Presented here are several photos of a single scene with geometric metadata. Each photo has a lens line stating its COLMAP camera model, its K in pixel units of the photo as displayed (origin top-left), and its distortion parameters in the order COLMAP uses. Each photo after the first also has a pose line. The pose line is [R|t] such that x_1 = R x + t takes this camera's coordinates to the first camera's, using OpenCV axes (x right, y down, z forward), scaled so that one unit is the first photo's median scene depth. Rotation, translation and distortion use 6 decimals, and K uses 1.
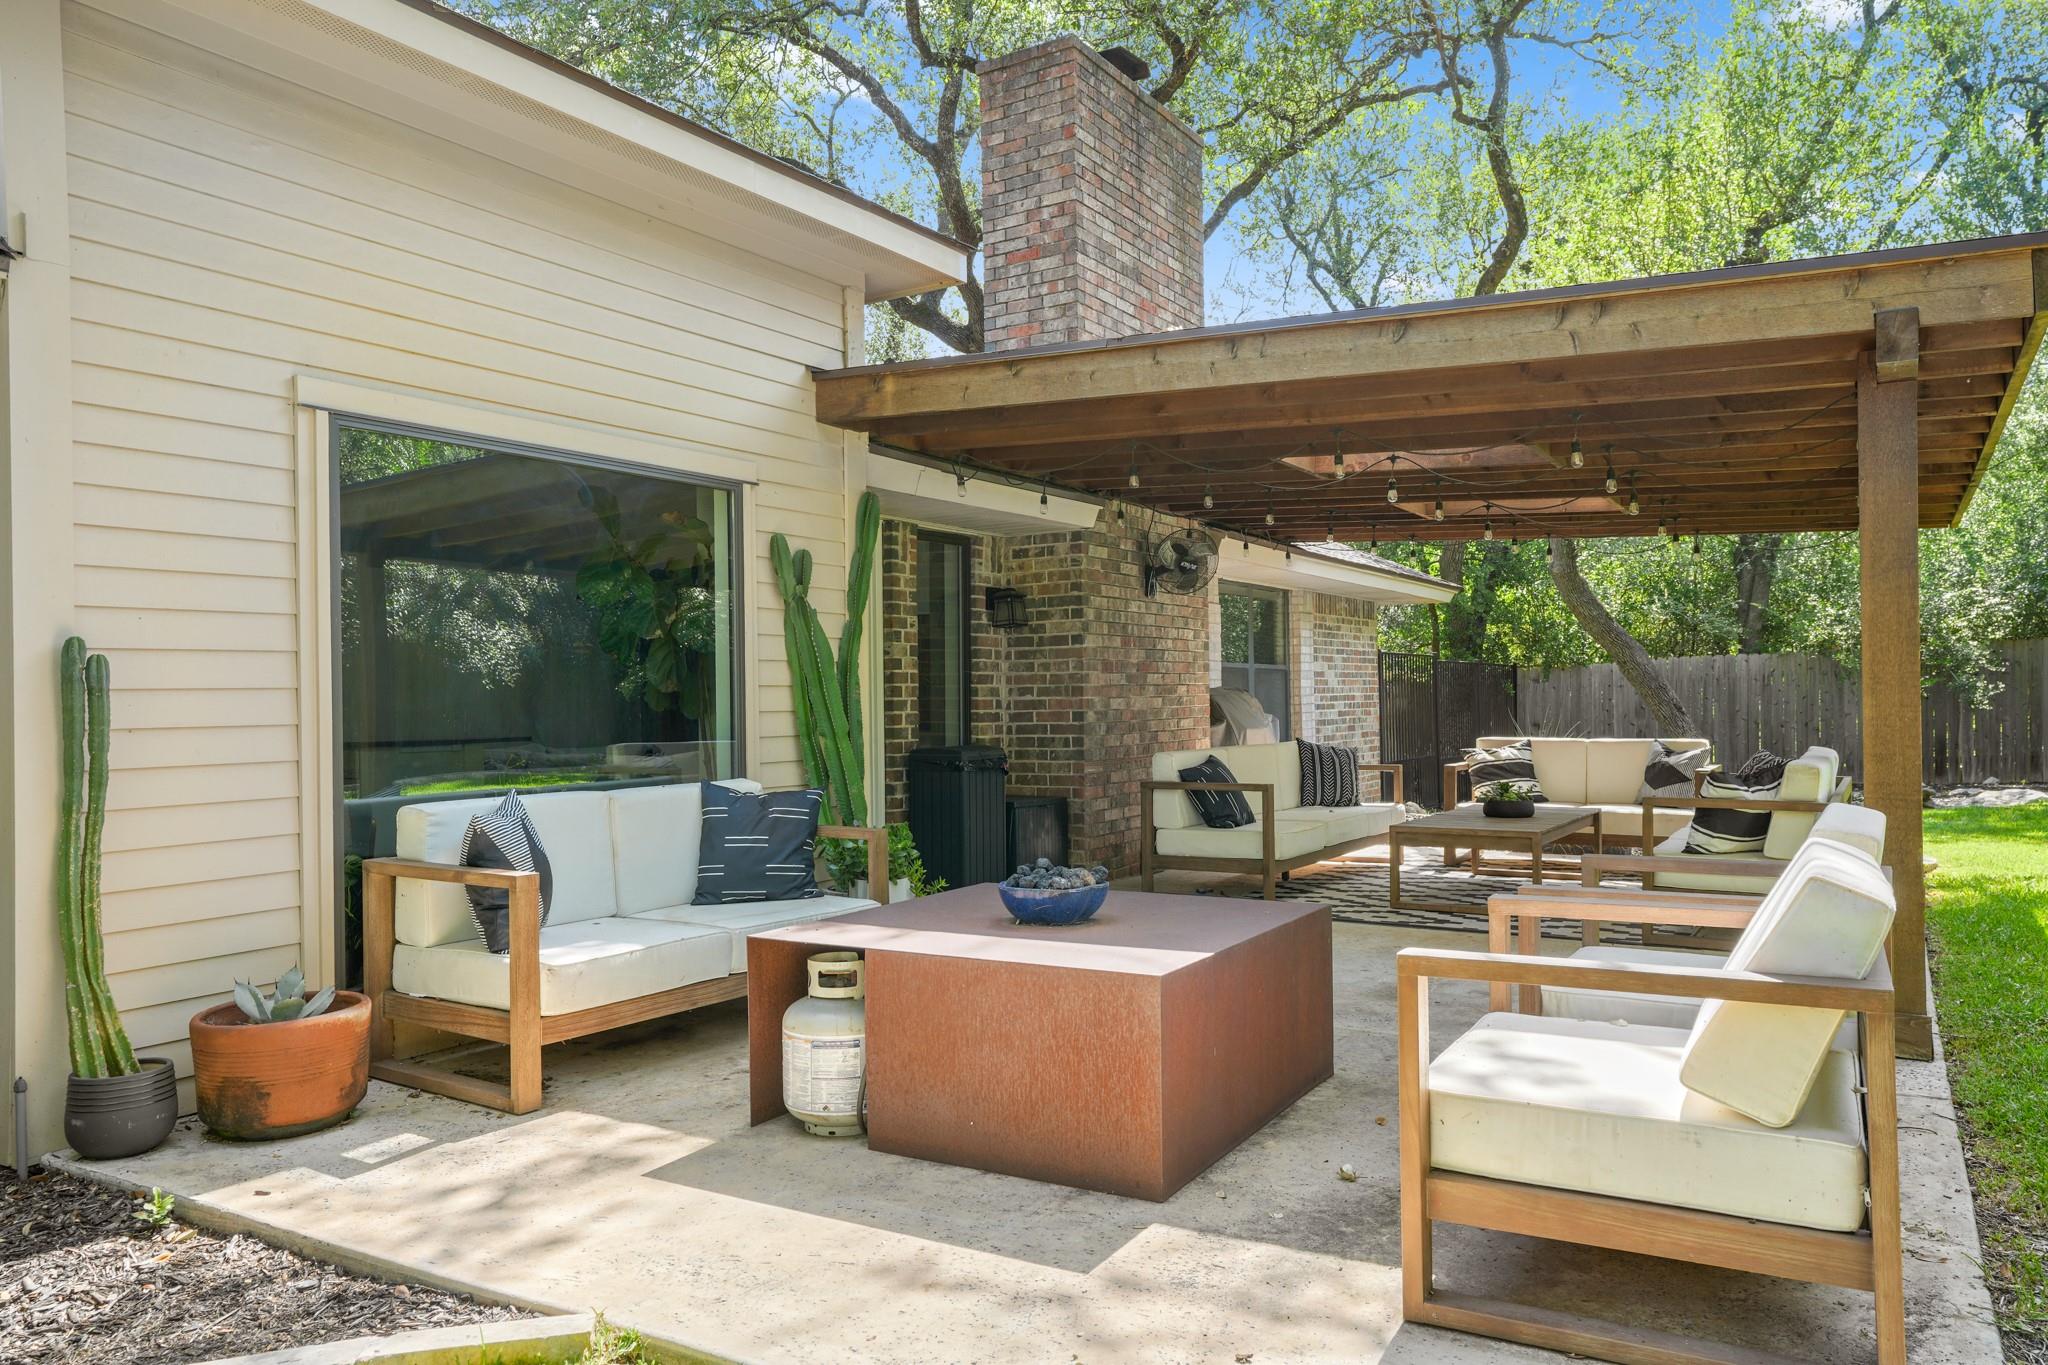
lens RADIAL K [[1383.6, 0, 1028.9], [0, 1383.6, 693.6], [0, 0, 1]] dist [0.009138, 0.001187]
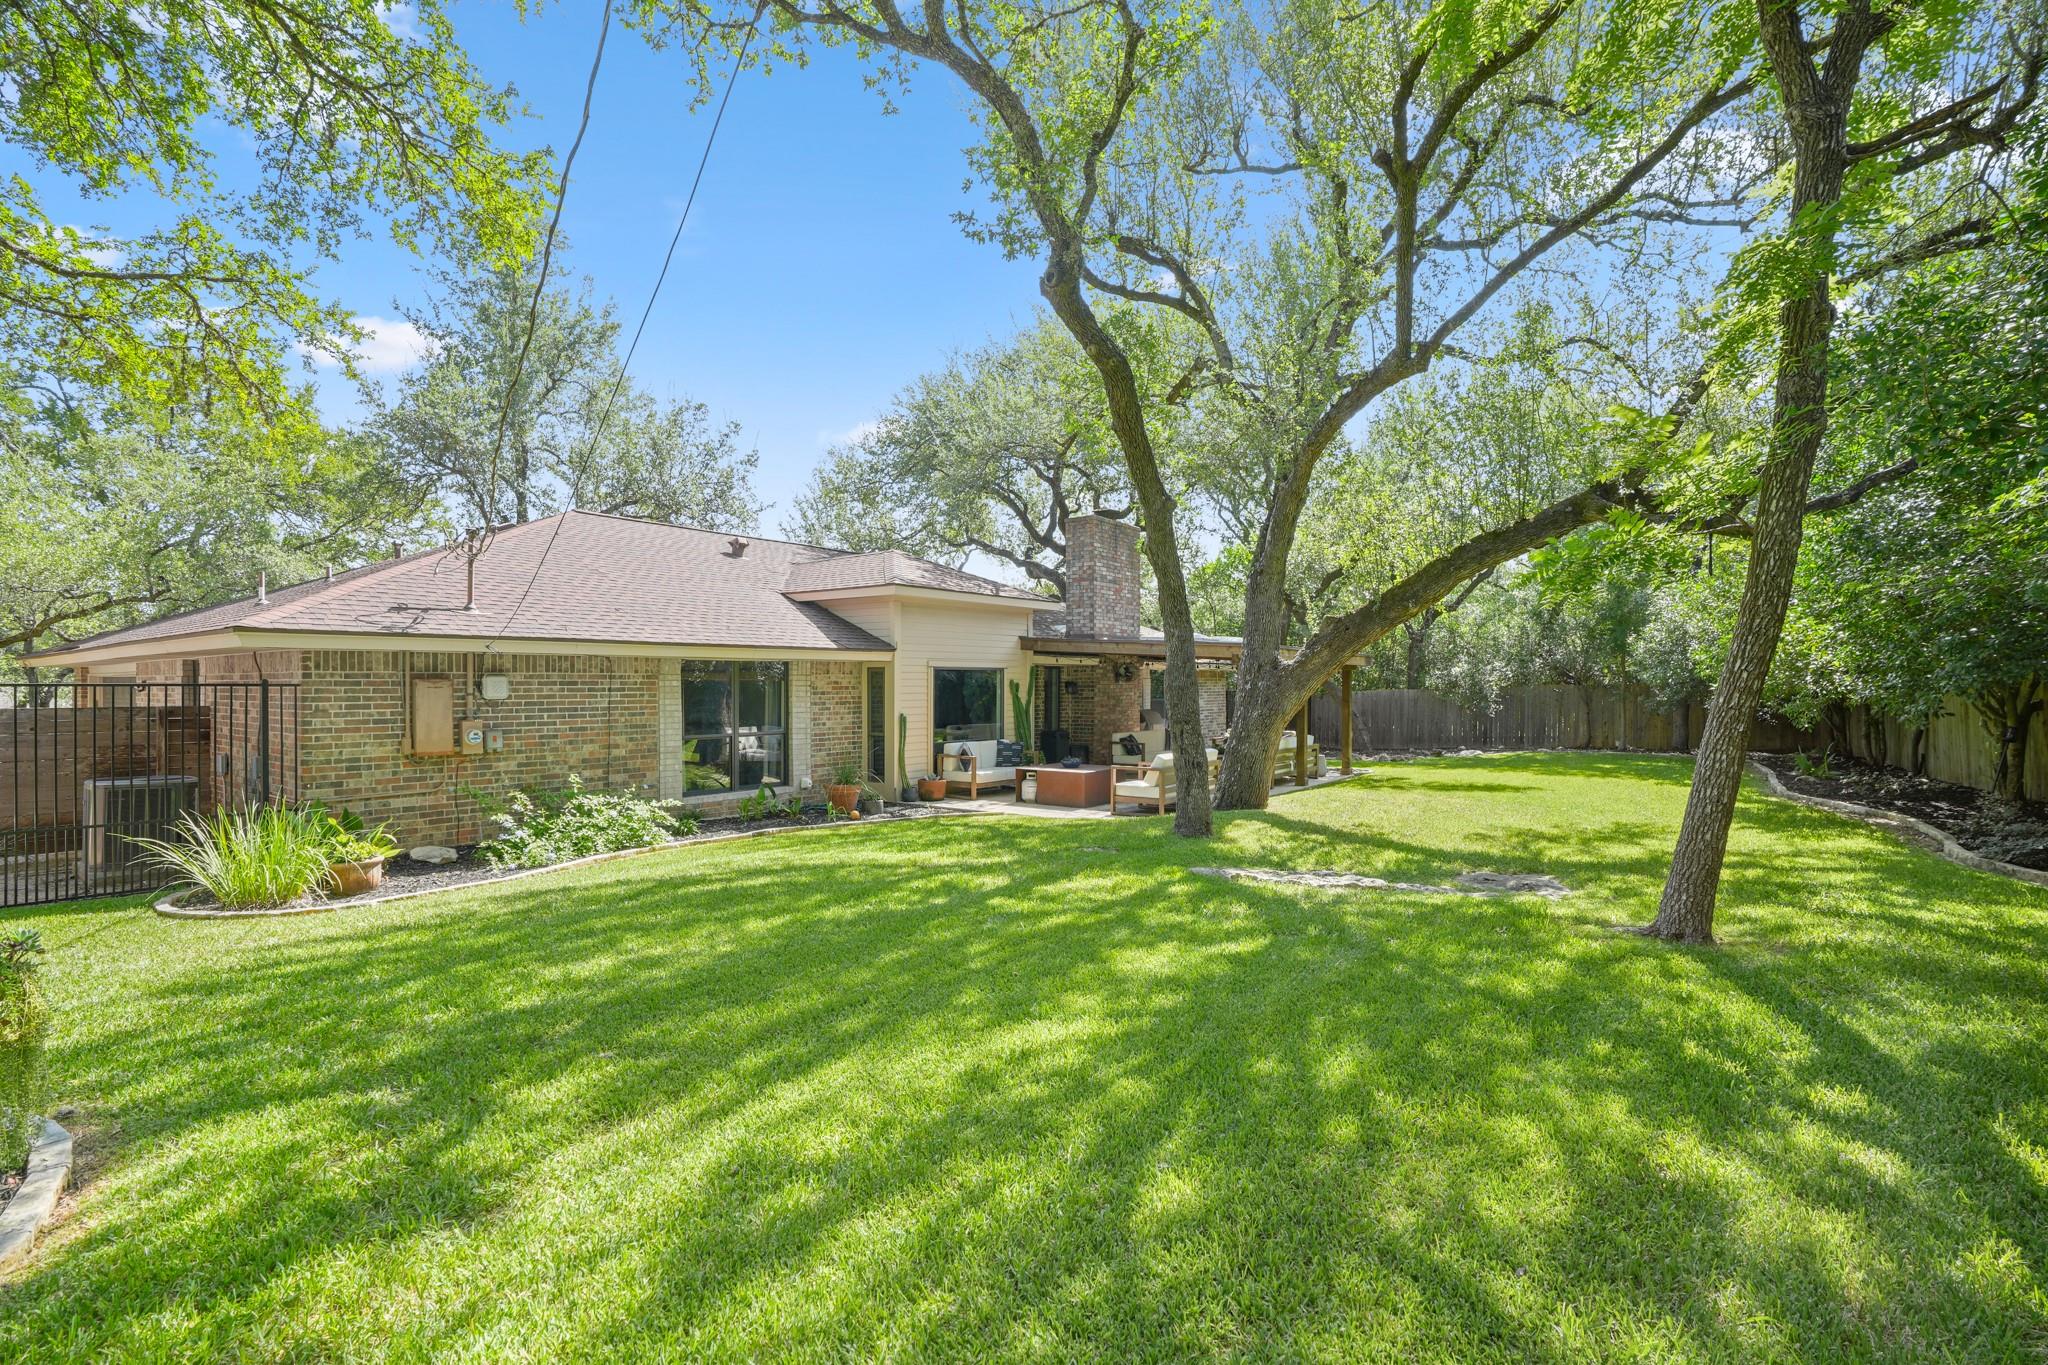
lens RADIAL K [[923.9, 0, 1018.0], [0, 923.9, 686.8], [0, 0, 1]] dist [-0.009061, 0.001837]
pose [[0.995027, 0.010826, -0.099020, 0.105918], [-0.010117, 0.999919, 0.007668, -0.112760], [0.099095, -0.006628, 0.995056, -1.688237]]
